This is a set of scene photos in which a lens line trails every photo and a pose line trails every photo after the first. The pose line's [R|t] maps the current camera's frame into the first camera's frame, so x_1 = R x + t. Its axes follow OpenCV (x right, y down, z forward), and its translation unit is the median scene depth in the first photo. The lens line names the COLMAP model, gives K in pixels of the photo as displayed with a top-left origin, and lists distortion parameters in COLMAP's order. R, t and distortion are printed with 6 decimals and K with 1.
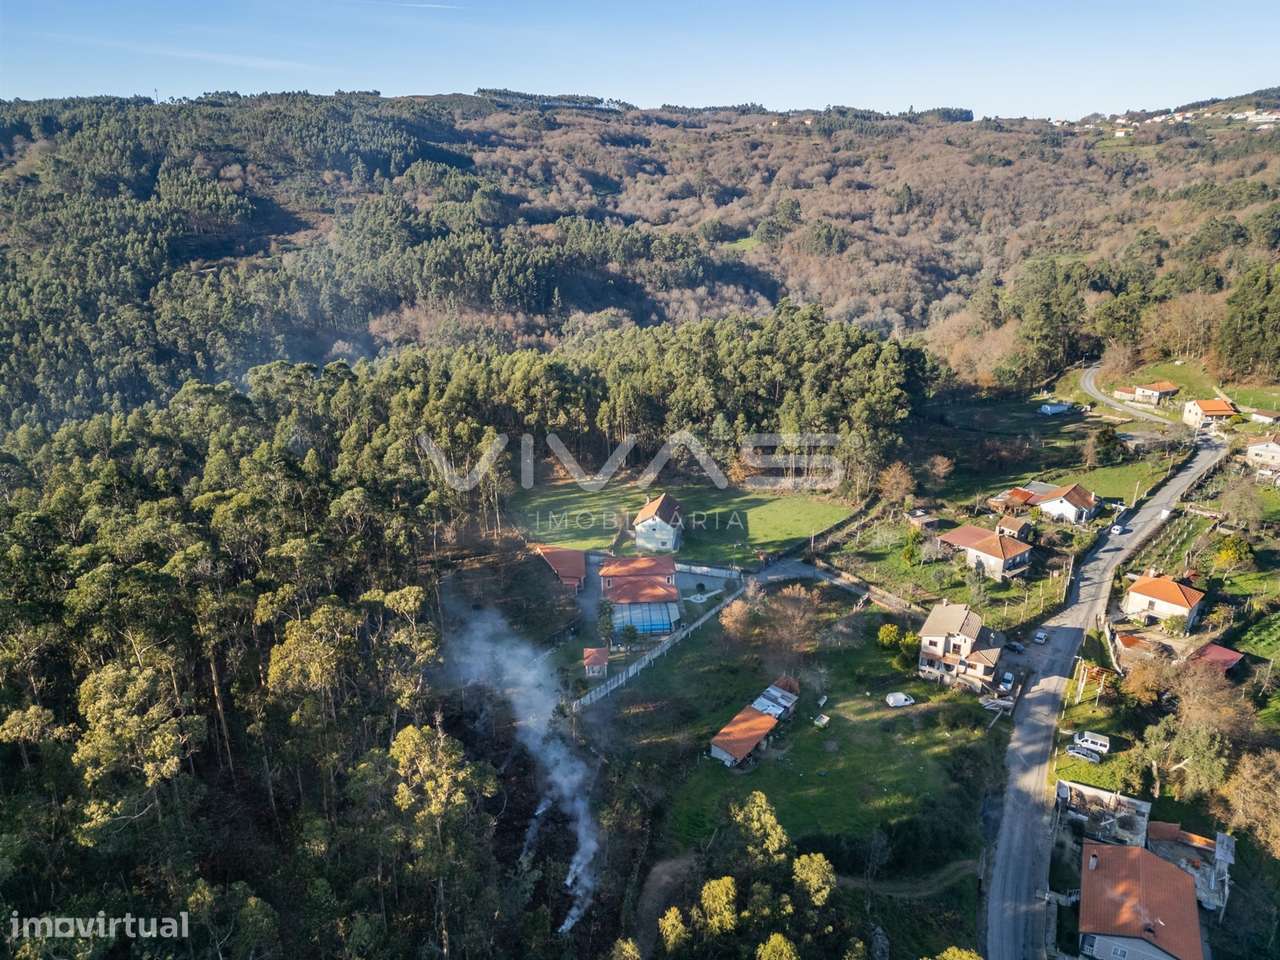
lens RADIAL K [[893.9, 0, 640.0], [0, 893.9, 480.0], [0, 0, 1]] dist [0.079144, -0.068323]
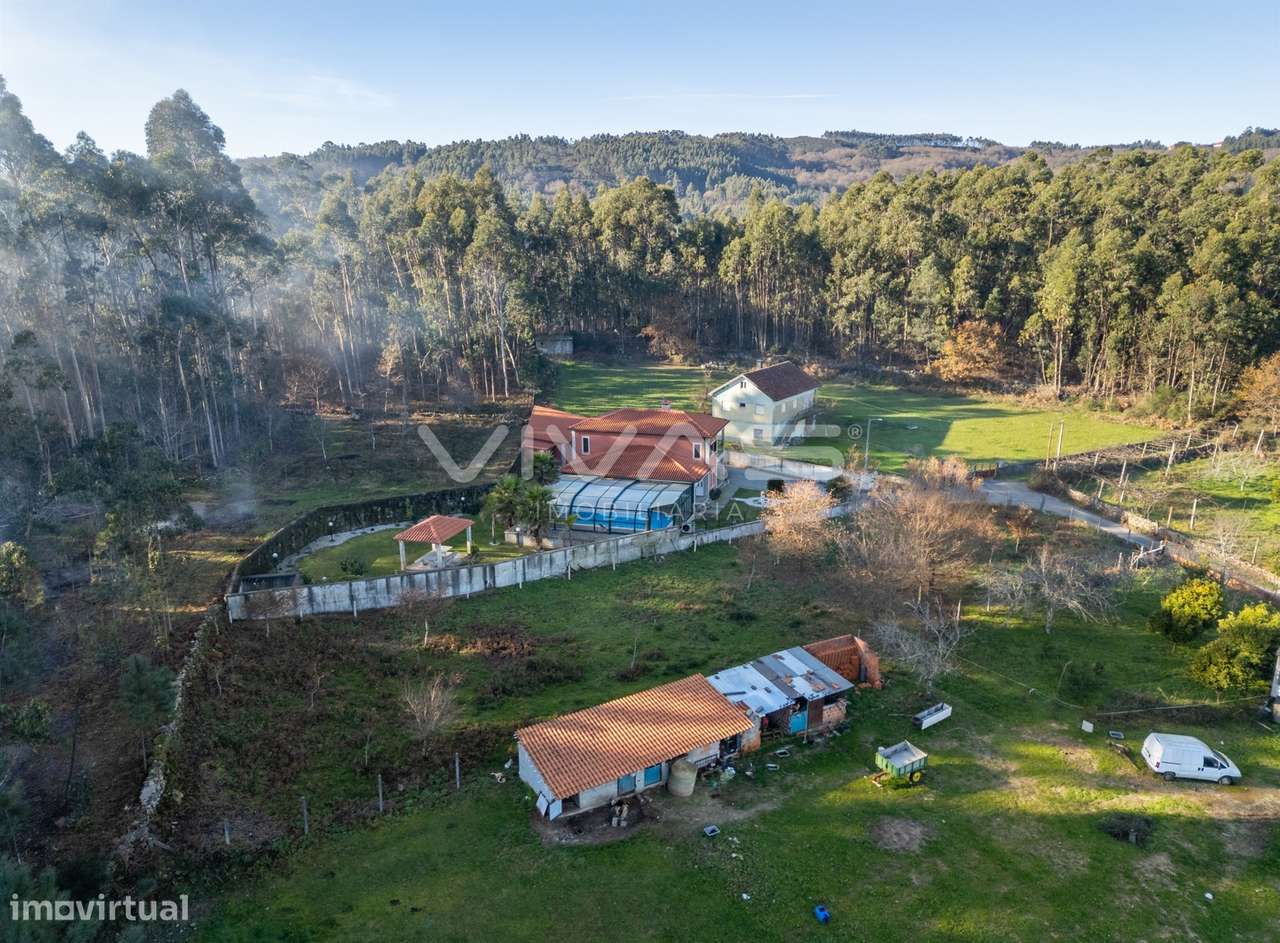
lens RADIAL K [[900.0, 0, 640.0], [0, 900.0, 471.5], [0, 0, 1]] dist [0.038446, -0.003492]
pose [[0.928677, 0.092673, -0.359125, 0.062683], [-0.123390, 0.990323, -0.063525, 0.054731], [0.349762, 0.103307, 0.931125, 0.180176]]
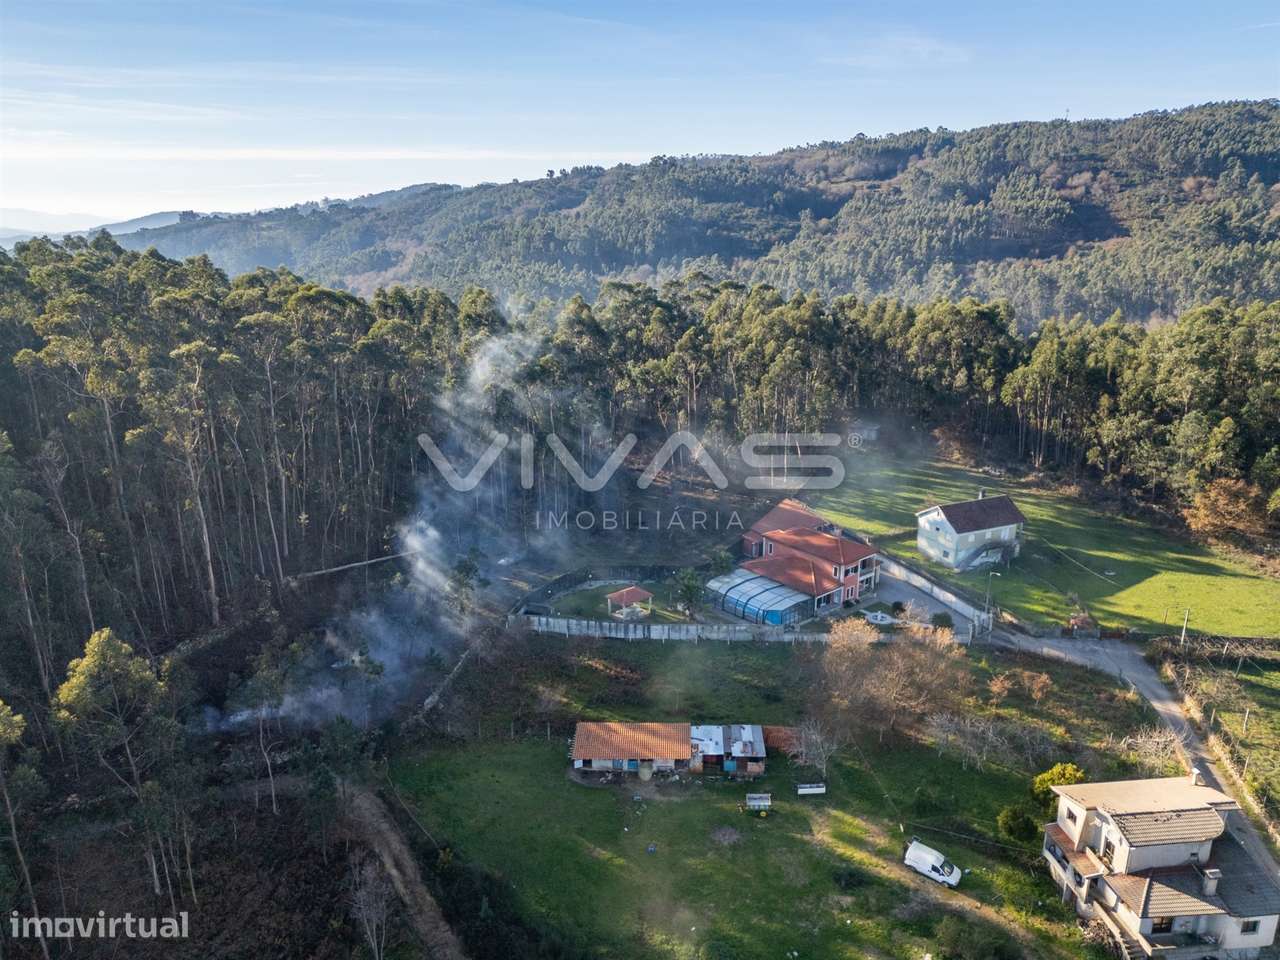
lens RADIAL K [[905.6, 0, 640.0], [0, 905.6, 480.0], [0, 0, 1]] dist [0.060372, -0.050978]
pose [[0.588076, 0.240648, -0.772175, 0.162045], [-0.275461, 0.957227, 0.088532, 0.007966], [0.760452, 0.160641, 0.629211, 0.146585]]
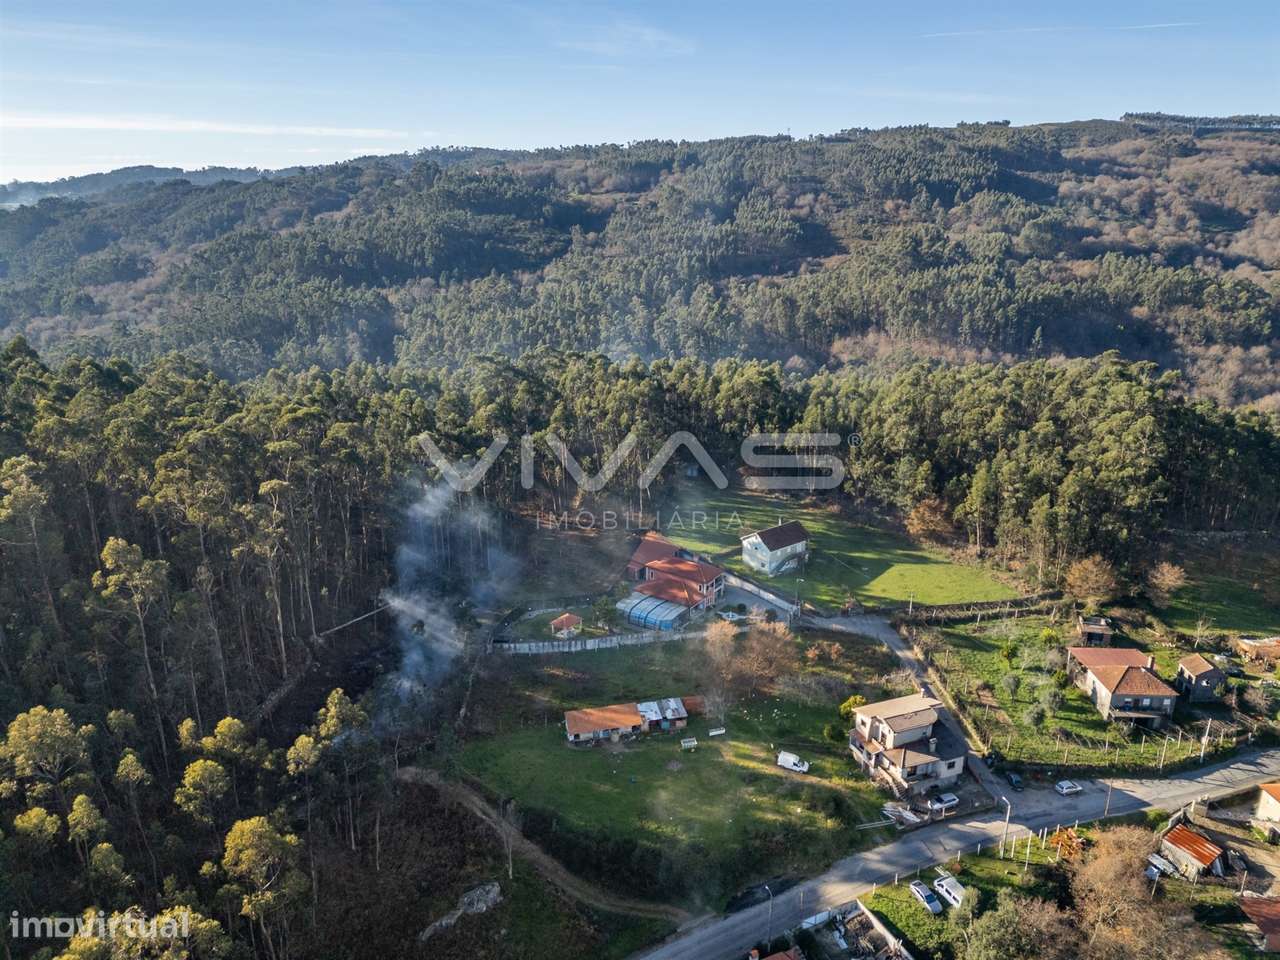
lens RADIAL K [[902.2, 0, 640.0], [0, 902.2, 480.0], [0, 0, 1]] dist [0.073632, -0.062696]
pose [[0.779339, 0.204728, -0.592214, 0.194788], [-0.224204, 0.973656, 0.041545, -0.012542], [0.585118, 0.100399, 0.804709, 0.038310]]
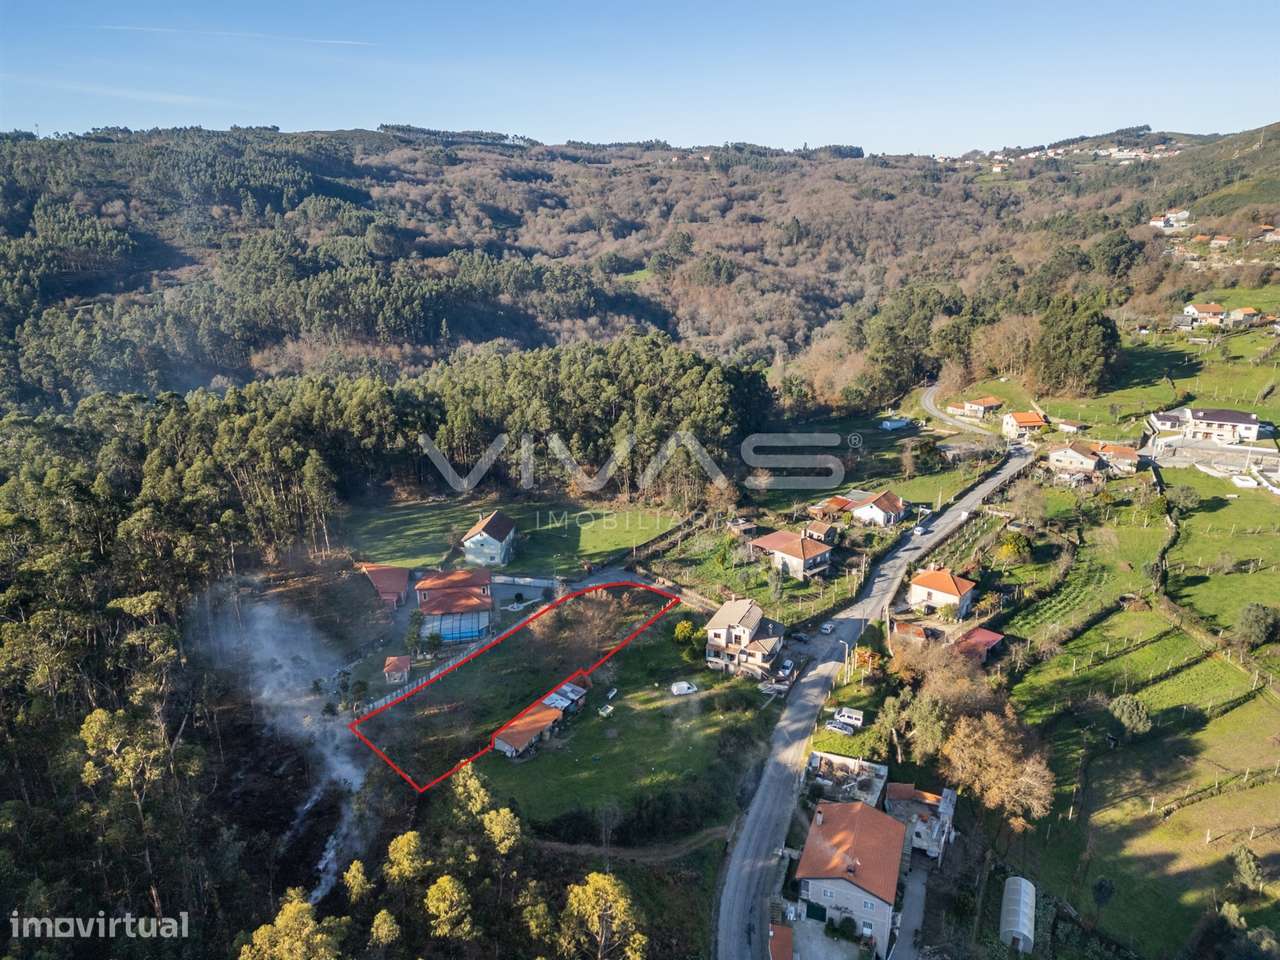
lens RADIAL K [[893.9, 0, 640.0], [0, 893.9, 480.0], [0, 0, 1]] dist [0.079144, -0.068323]
pose [[0.996362, -0.029793, 0.079848, 0.046235], [0.032462, 0.998949, -0.032348, 0.007718], [-0.078800, 0.034822, 0.996282, -0.023325]]
